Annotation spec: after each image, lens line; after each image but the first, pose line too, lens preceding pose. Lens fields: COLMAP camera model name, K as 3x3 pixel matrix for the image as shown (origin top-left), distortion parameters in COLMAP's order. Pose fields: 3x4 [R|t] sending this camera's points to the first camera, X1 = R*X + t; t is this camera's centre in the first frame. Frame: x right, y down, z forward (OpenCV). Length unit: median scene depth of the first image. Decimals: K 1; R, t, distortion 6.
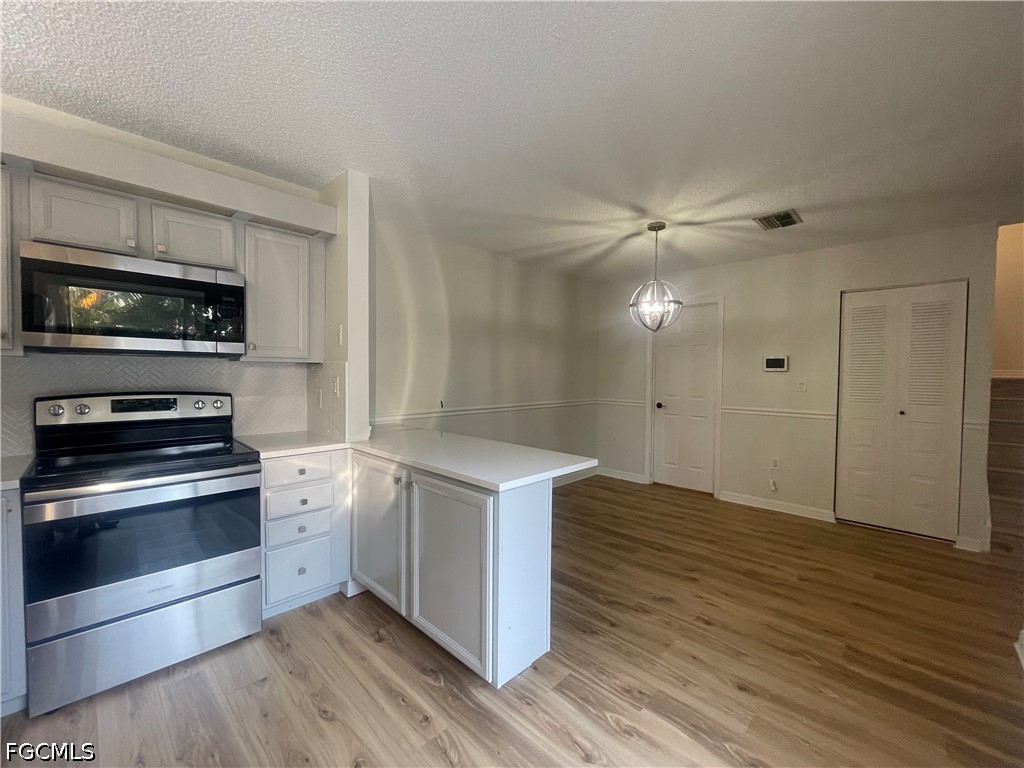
lens RADIAL K [[415.2, 0, 514.8], [0, 415.2, 384.5], [0, 0, 1]] dist [-0.000995, 0.000390]
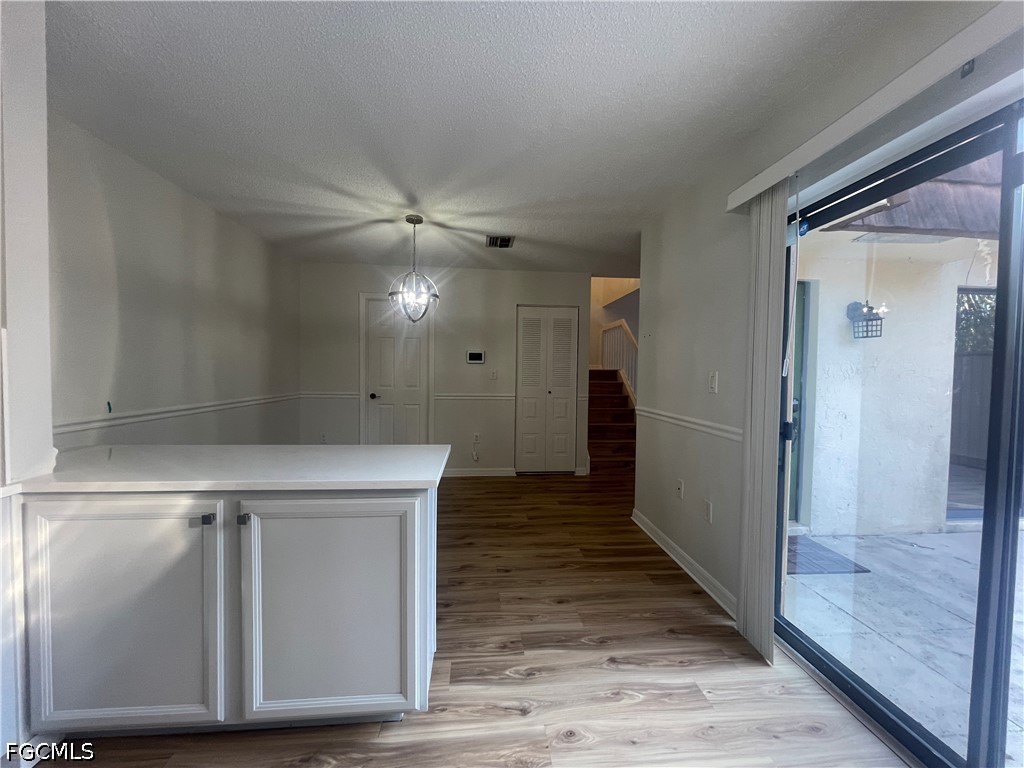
lens RADIAL K [[418.4, 0, 512.0], [0, 418.4, 384.0], [0, 0, 1]] dist [-0.001932, -0.000424]
pose [[0.652555, -0.022690, 0.757402, -0.415862], [0.011554, 0.999733, 0.019995, 0.011802], [-0.757654, -0.004297, 0.652643, 0.198299]]
